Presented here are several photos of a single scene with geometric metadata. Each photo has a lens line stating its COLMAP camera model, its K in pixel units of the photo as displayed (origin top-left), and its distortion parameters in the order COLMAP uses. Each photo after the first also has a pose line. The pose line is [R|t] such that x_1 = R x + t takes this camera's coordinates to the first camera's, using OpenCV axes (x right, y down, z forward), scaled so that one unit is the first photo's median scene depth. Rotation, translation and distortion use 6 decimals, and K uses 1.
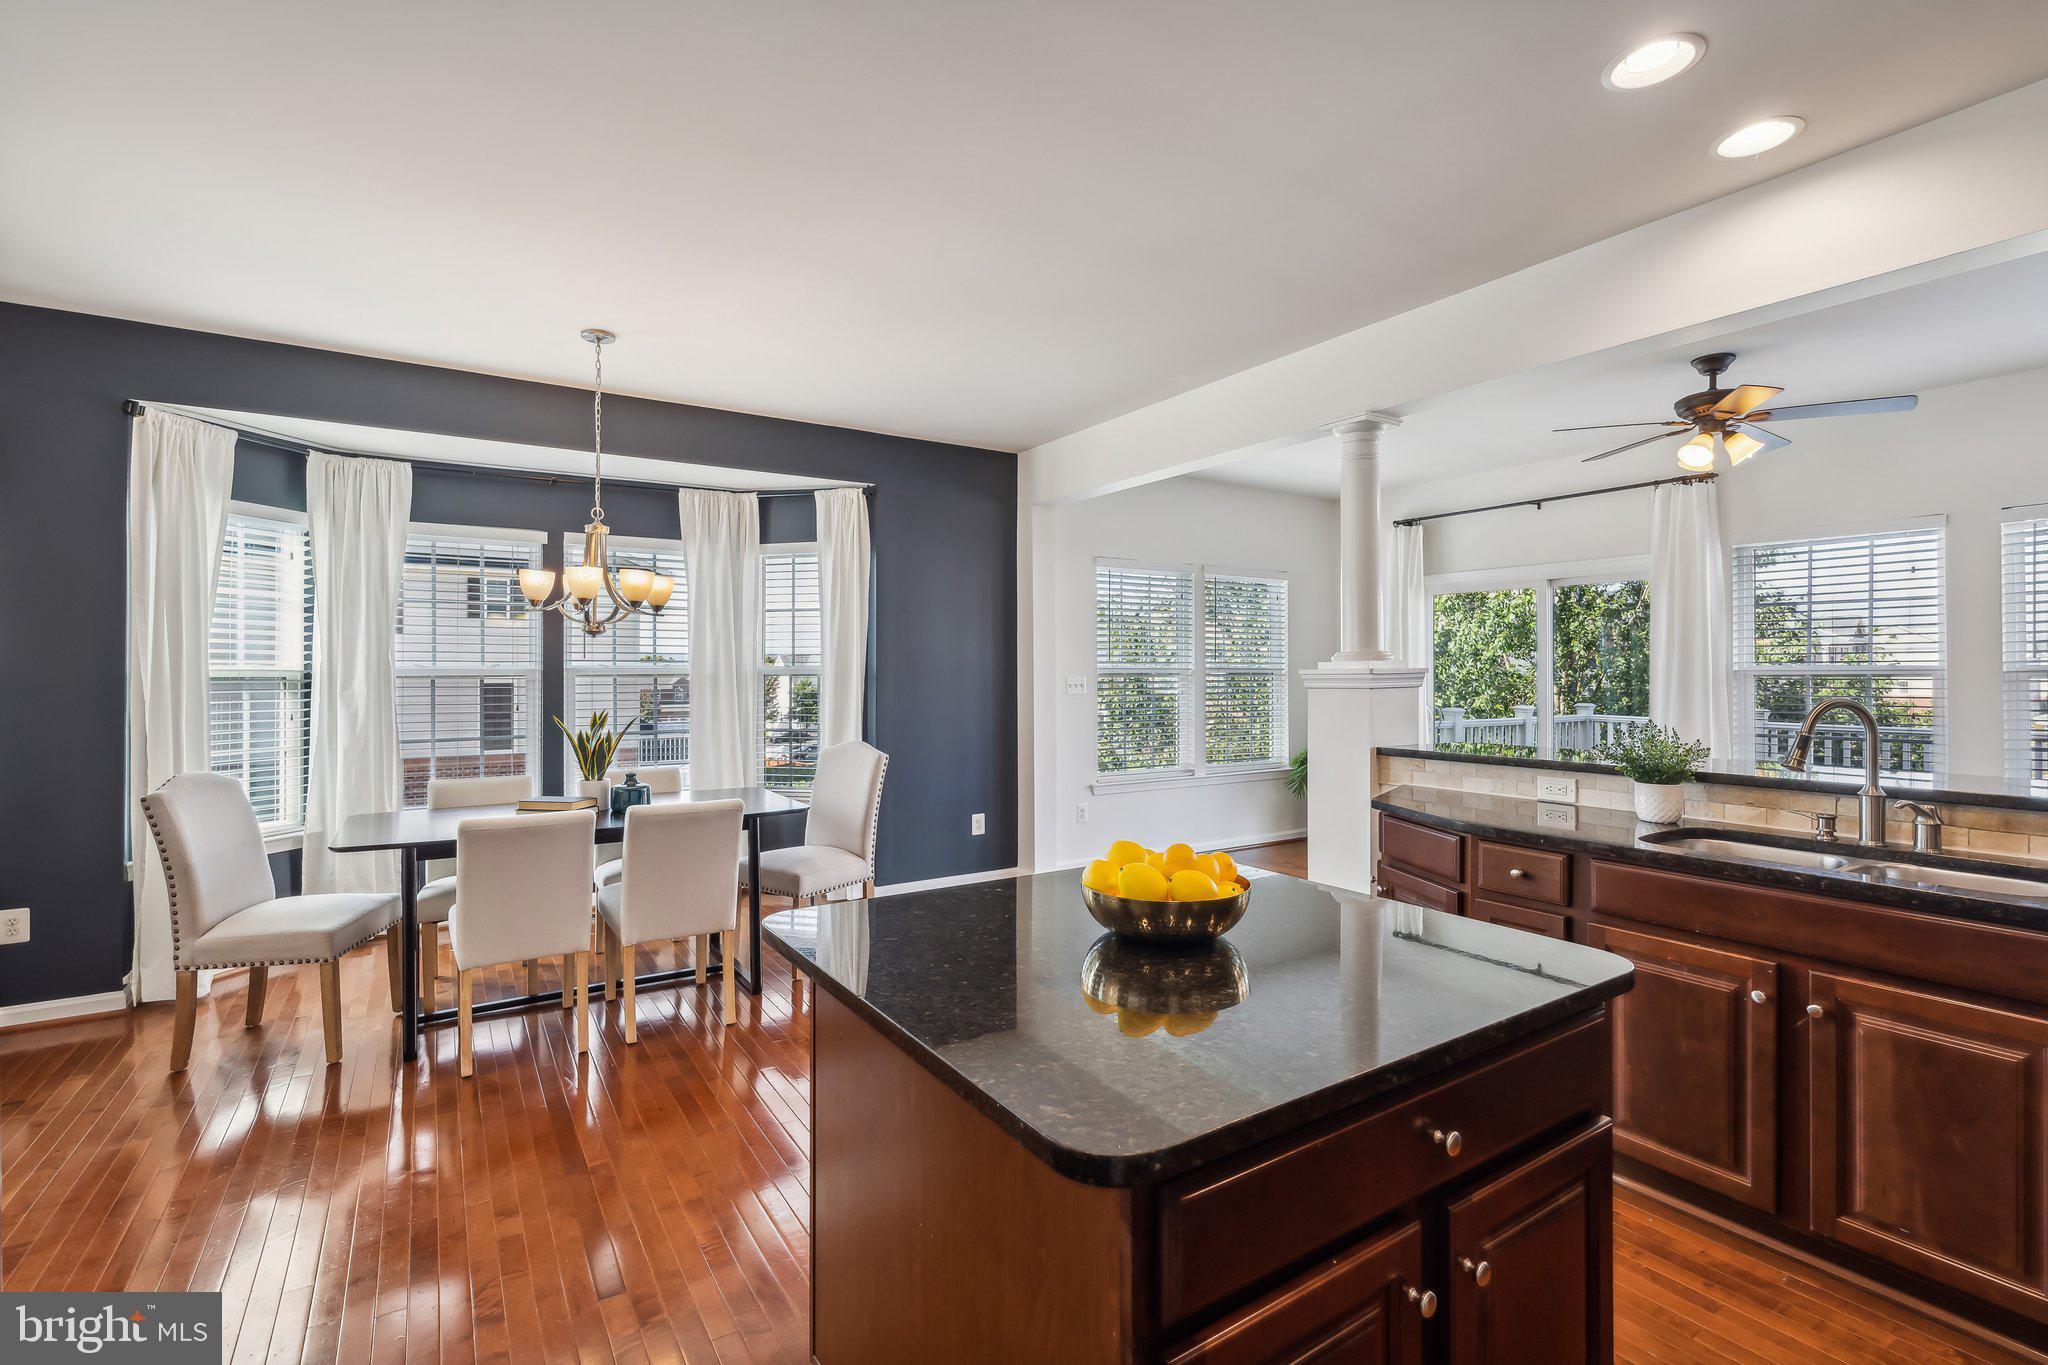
lens RADIAL K [[924.9, 0, 1042.9], [0, 924.9, 663.9], [0, 0, 1]] dist [-0.006566, -0.000512]
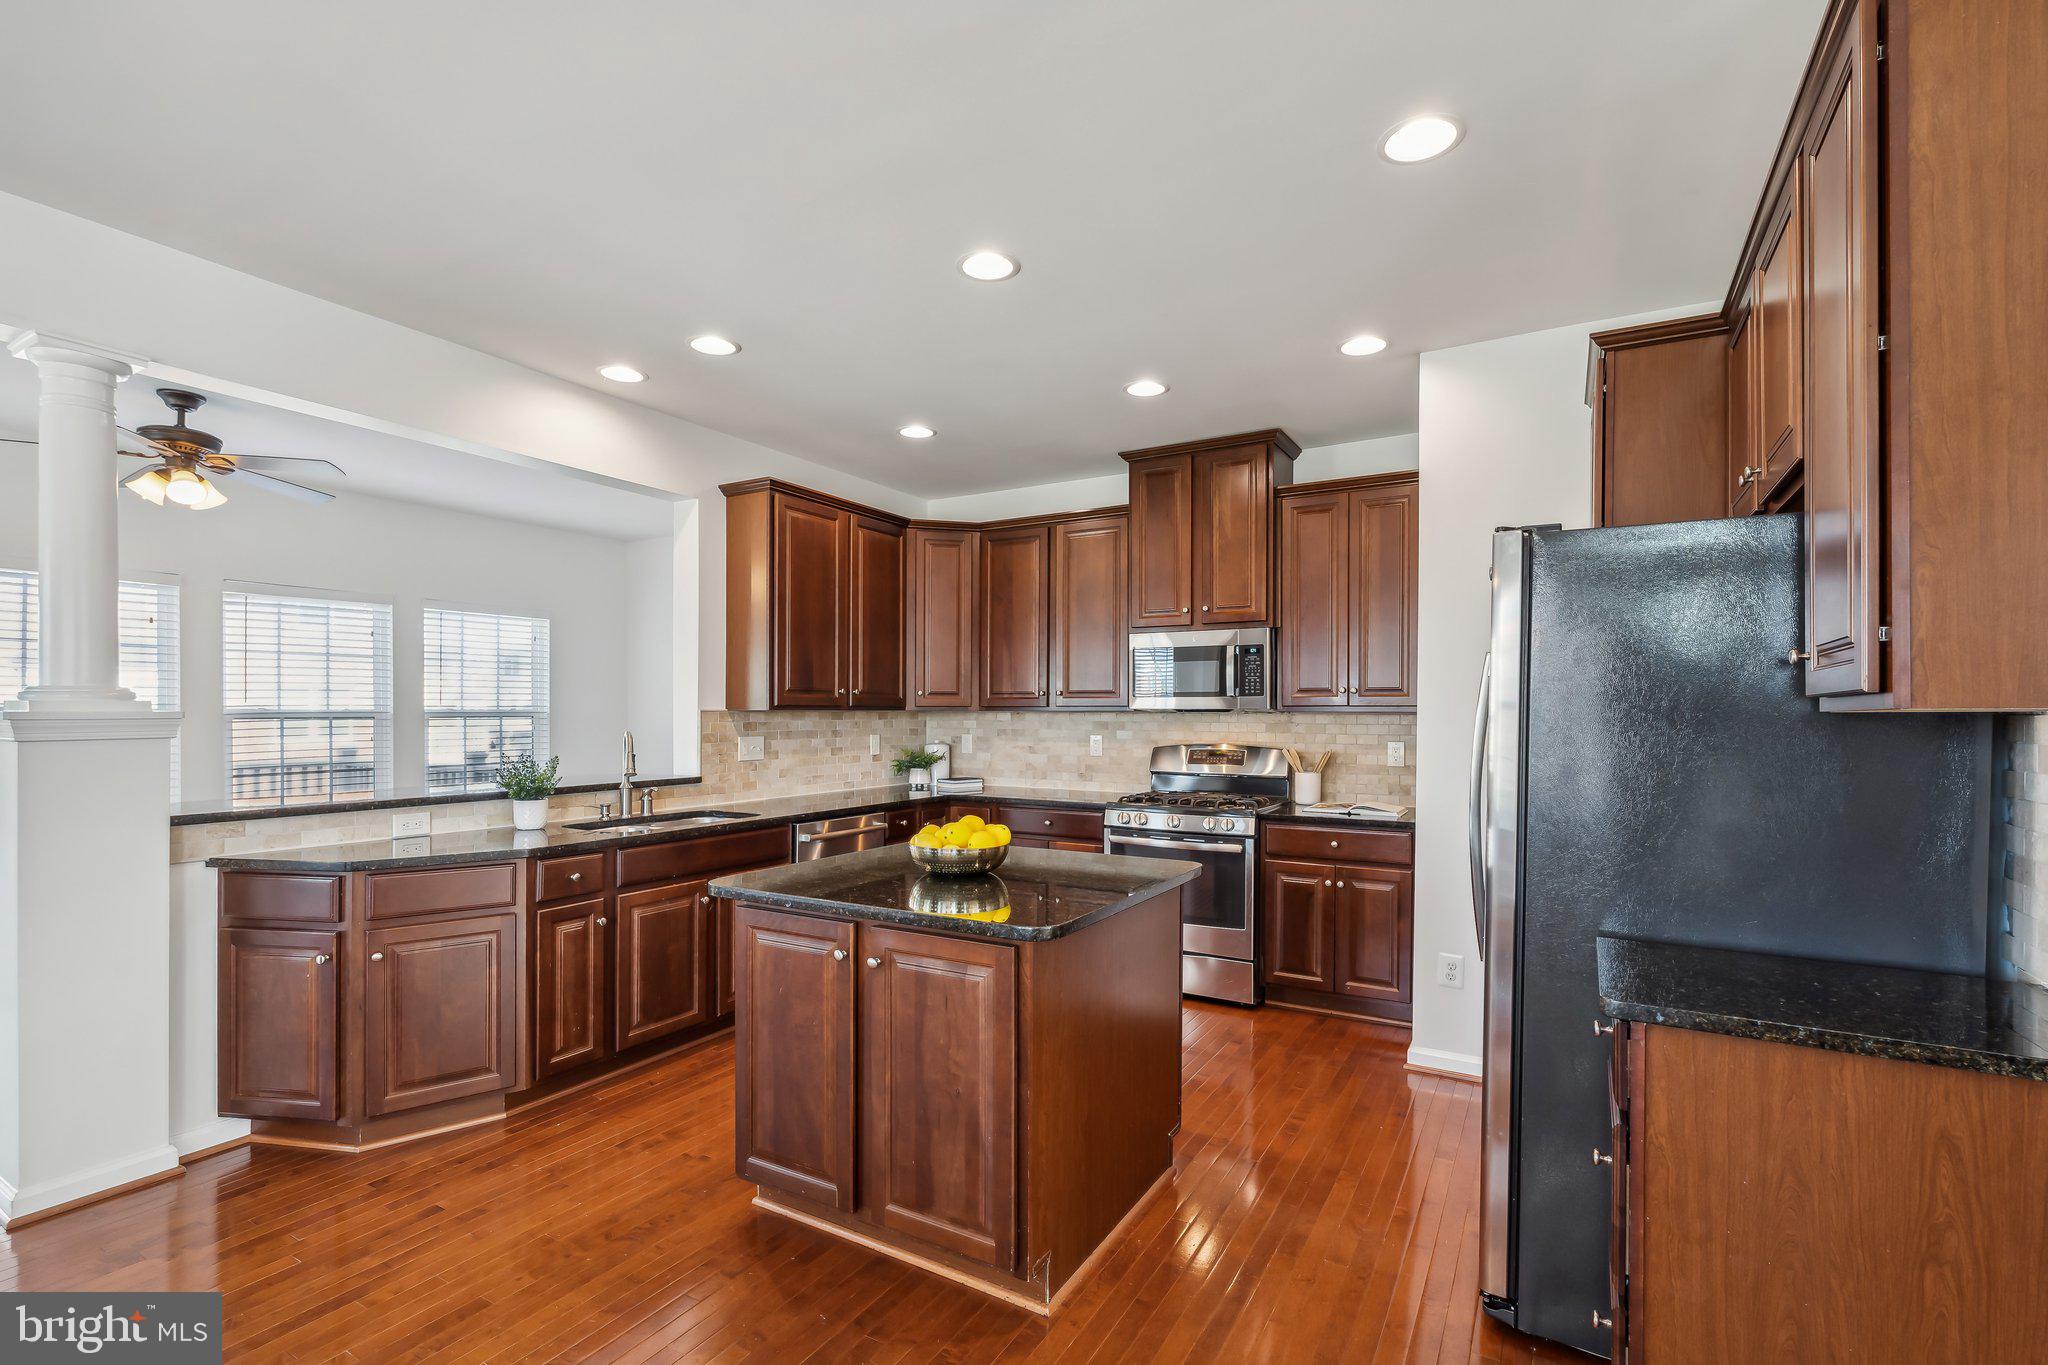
lens RADIAL K [[924.9, 0, 1016.2], [0, 924.9, 711.6], [0, 0, 1]] dist [-0.006566, -0.000512]
pose [[-0.445281, 0.000988, 0.895390, -0.505249], [-0.010636, 0.999923, -0.006392, 0.002172], [-0.895328, -0.012370, -0.445237, 0.593179]]
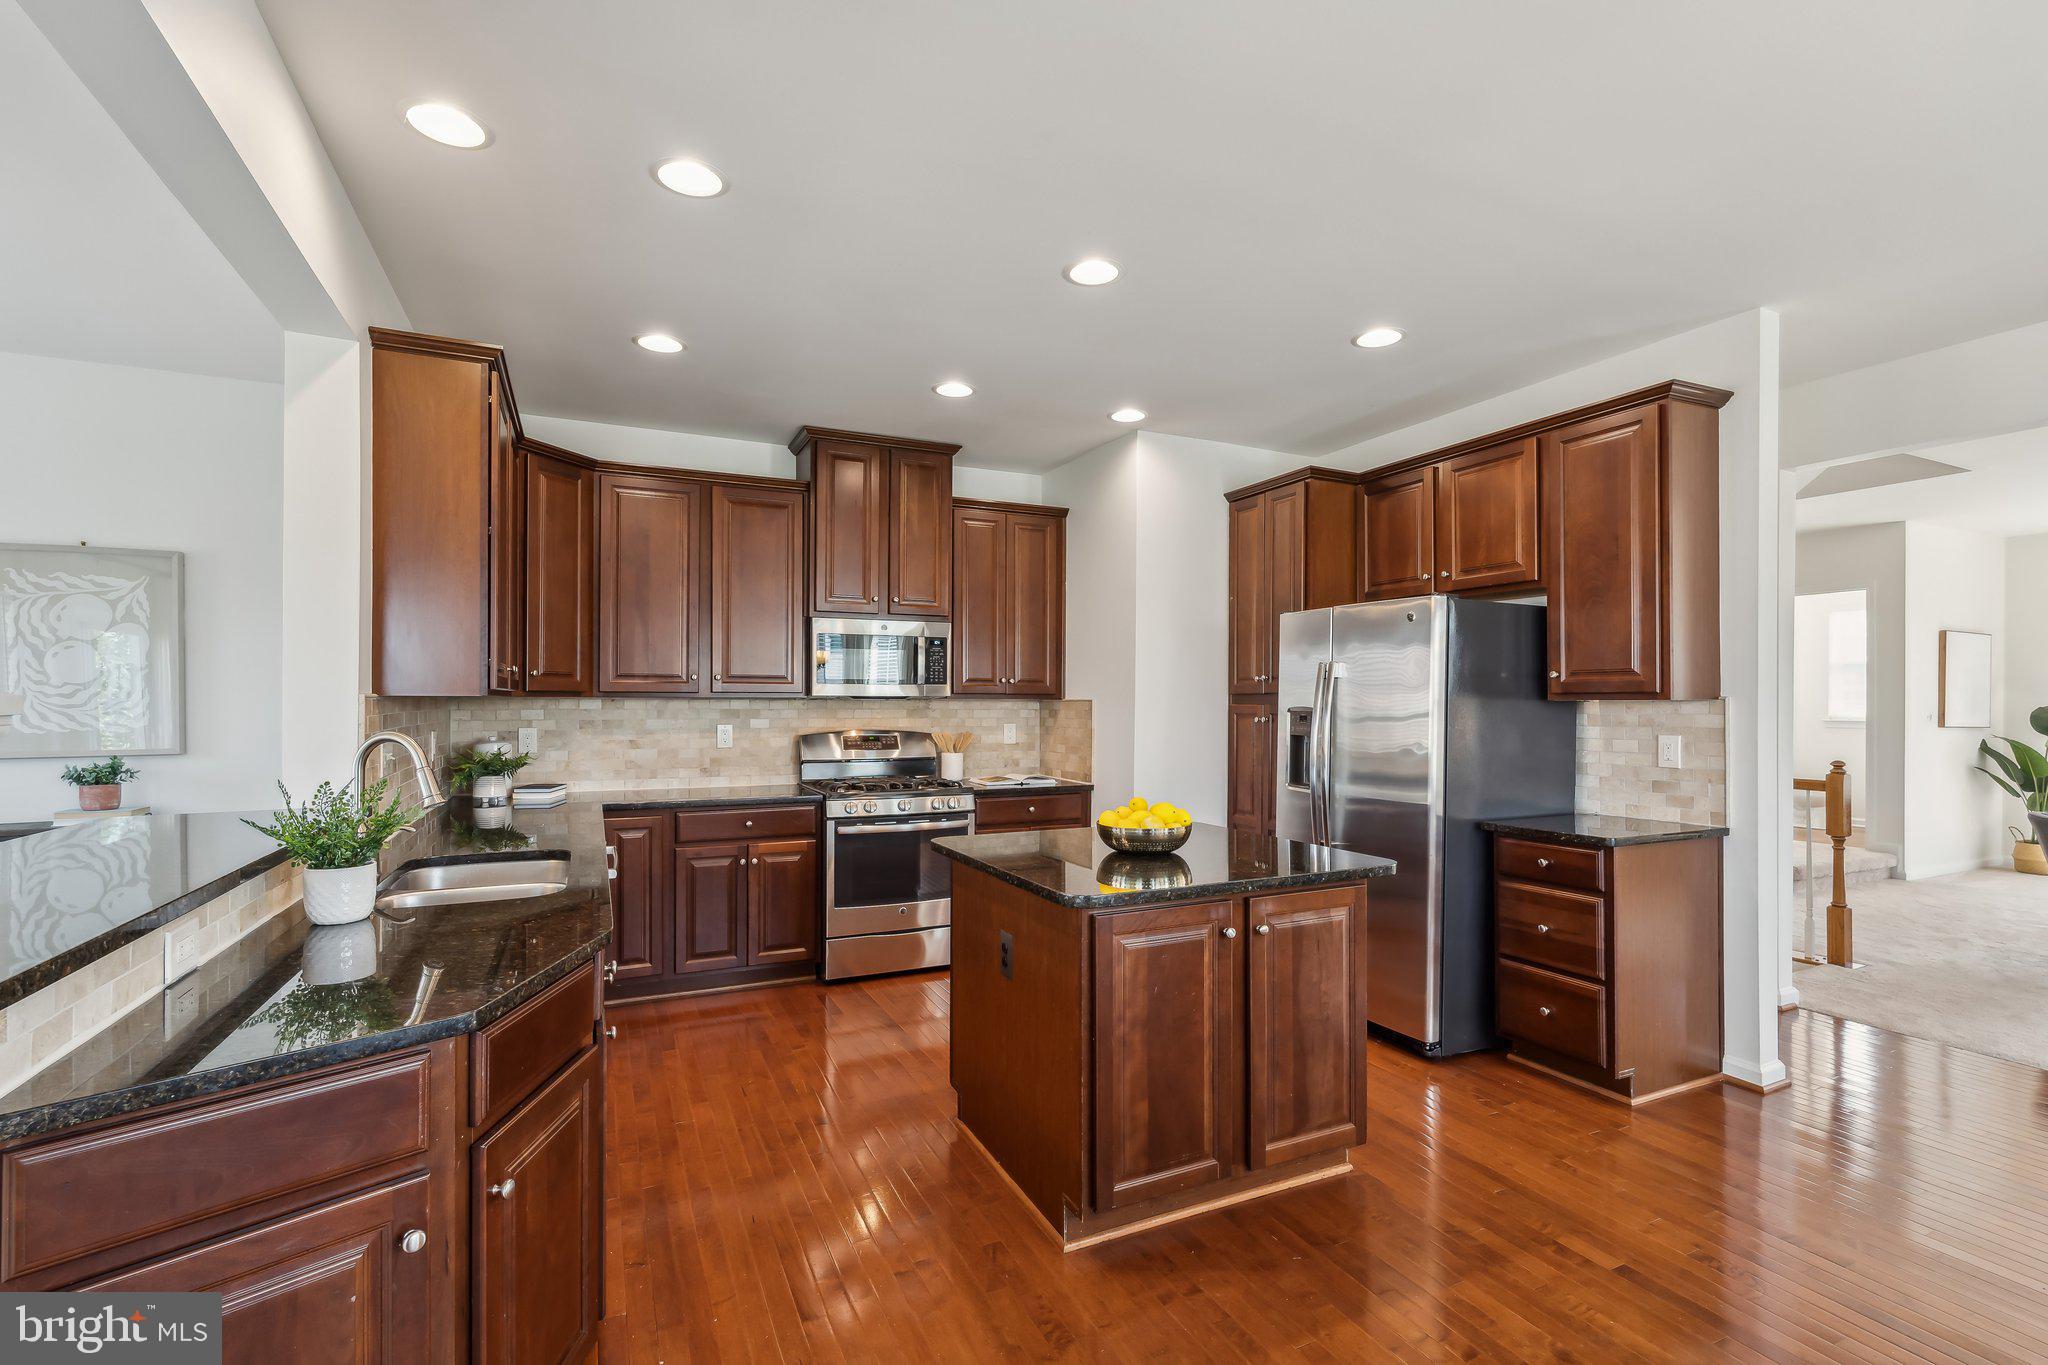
lens RADIAL K [[924.9, 0, 1020.0], [0, 924.9, 699.1], [0, 0, 1]] dist [-0.006566, -0.000512]
pose [[-0.990555, 0.000379, 0.137115, 0.039393], [-0.001292, 0.999926, -0.012092, 0.006930], [-0.137110, -0.012155, -0.990481, 0.993941]]
